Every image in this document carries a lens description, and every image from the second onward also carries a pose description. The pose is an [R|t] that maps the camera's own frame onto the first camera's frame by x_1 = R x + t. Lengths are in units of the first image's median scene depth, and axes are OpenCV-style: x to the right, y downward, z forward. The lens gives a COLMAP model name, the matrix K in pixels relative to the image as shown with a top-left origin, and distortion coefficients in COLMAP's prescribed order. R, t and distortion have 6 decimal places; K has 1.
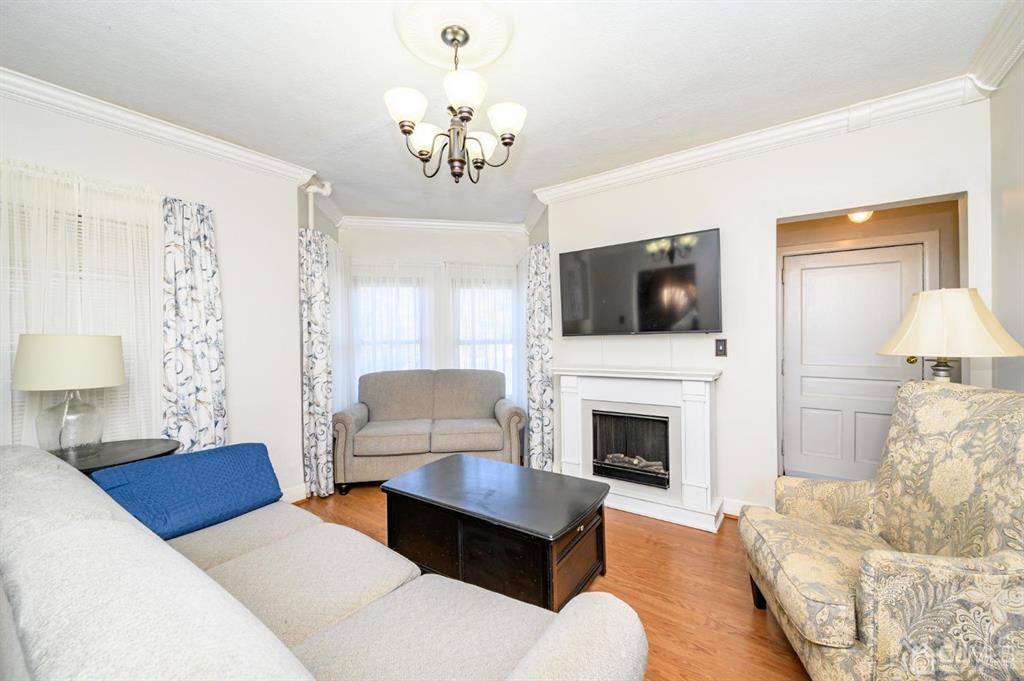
lens RADIAL K [[401.7, 0, 507.7], [0, 401.7, 341.3], [0, 0, 1]] dist [-0.001550, -0.001068]
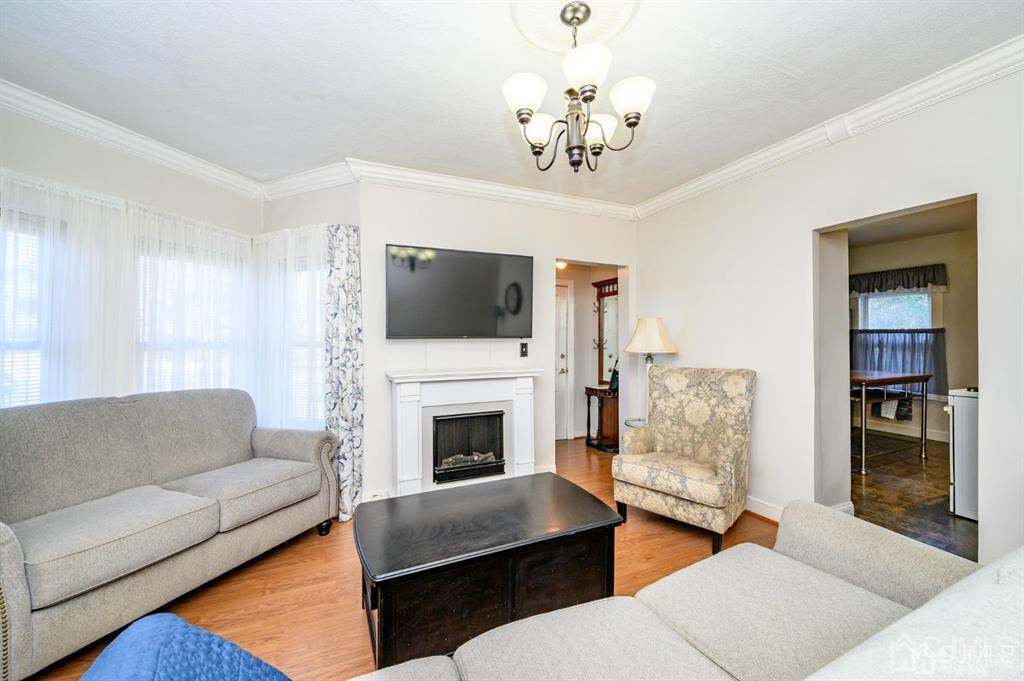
lens RADIAL K [[401.7, 0, 509.1], [0, 401.7, 335.4], [0, 0, 1]] dist [-0.001550, -0.001068]
pose [[0.500051, 0.024499, 0.865649, -0.591243], [0.000689, 0.999588, -0.028687, 0.005953], [-0.865996, 0.014942, 0.499828, 0.402736]]
